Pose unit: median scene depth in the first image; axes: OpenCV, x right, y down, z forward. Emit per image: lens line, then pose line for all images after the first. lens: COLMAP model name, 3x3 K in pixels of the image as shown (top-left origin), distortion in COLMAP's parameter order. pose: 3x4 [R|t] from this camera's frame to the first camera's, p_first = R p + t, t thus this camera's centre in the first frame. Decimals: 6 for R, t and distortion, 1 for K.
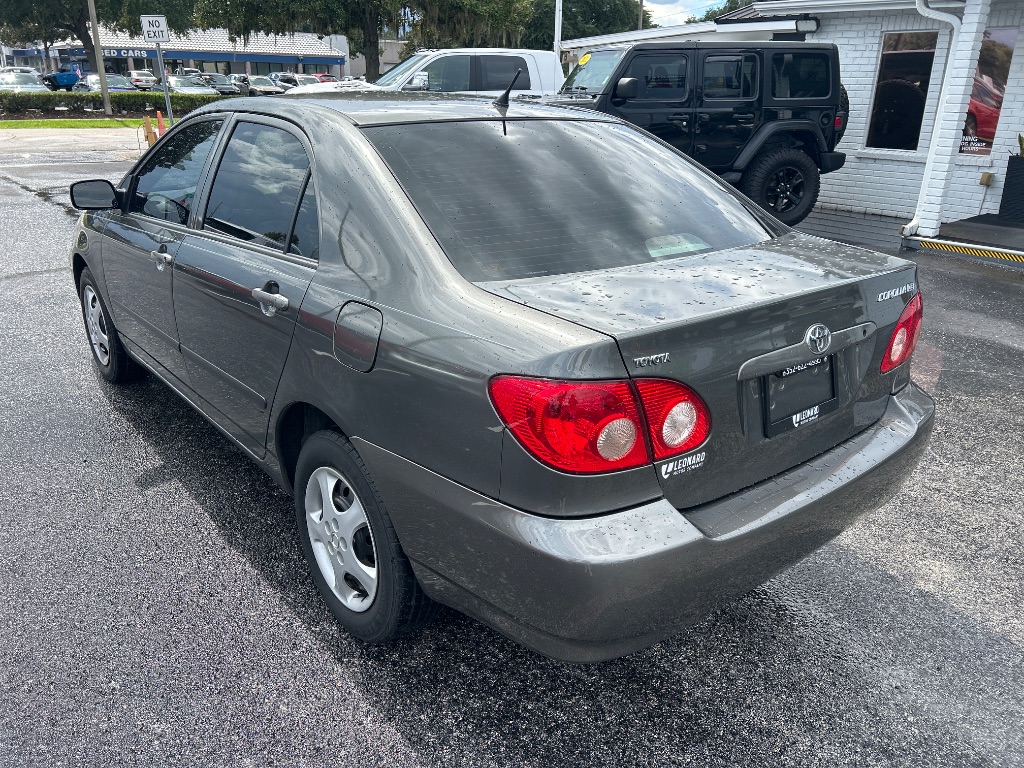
lens RADIAL K [[808.2, 0, 519.9], [0, 808.2, 380.9], [0, 0, 1]] dist [0.069639, -0.081091]
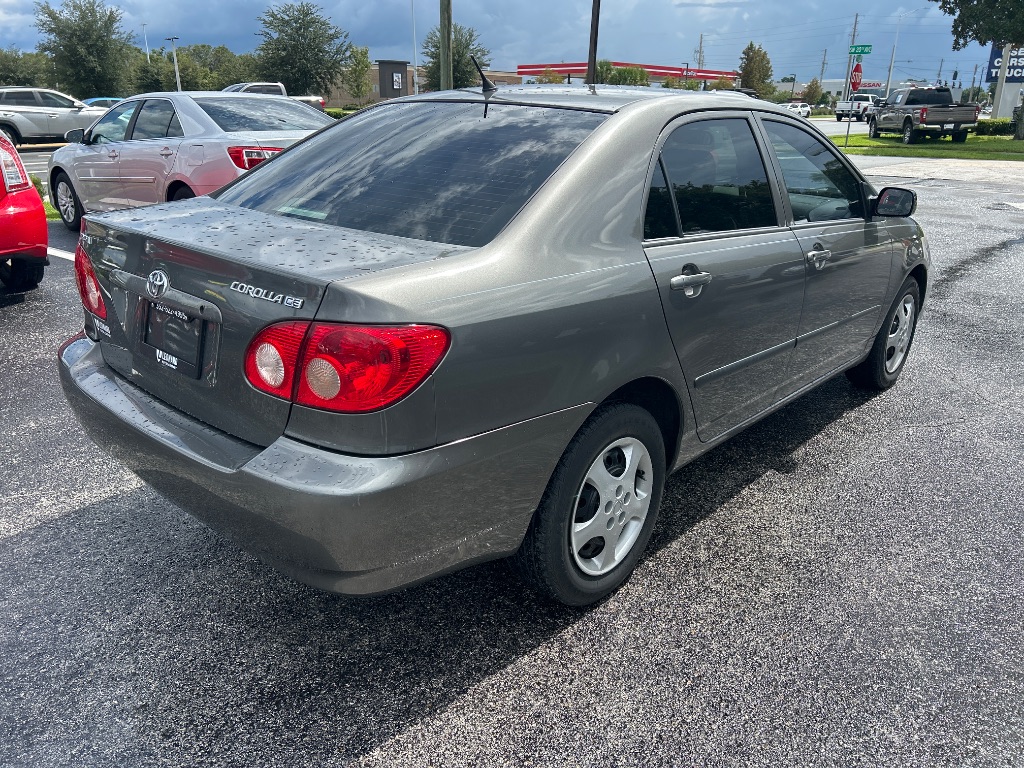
lens RADIAL K [[808.2, 0, 519.9], [0, 808.2, 380.9], [0, 0, 1]] dist [0.069639, -0.081091]
pose [[0.119847, 0.302999, -0.945425, 1.147479], [-0.353442, 0.902919, 0.244572, -0.284592], [0.927747, 0.304842, 0.215305, 0.979197]]
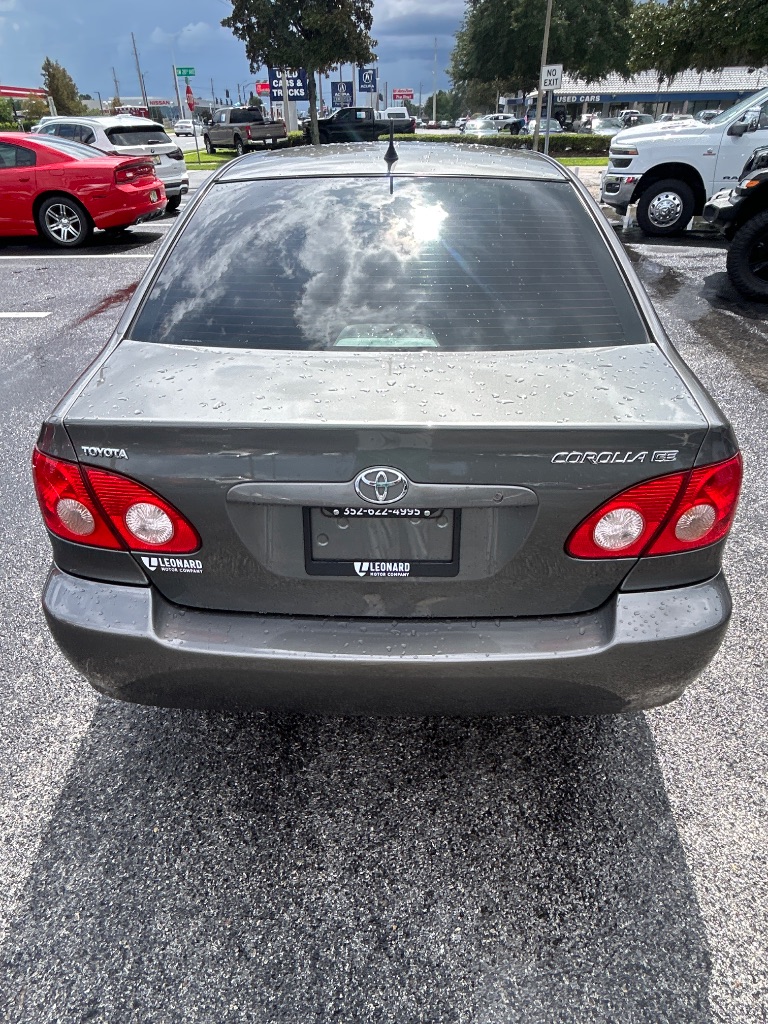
lens RADIAL K [[639.3, 0, 384.8], [0, 639.3, 503.2], [0, 0, 1]] dist [0.003825, 0.004670]
pose [[0.745138, 0.320479, -0.584861, 0.582338], [-0.205871, 0.944675, 0.255354, -0.154062], [0.634340, -0.069868, 0.769891, 0.404635]]
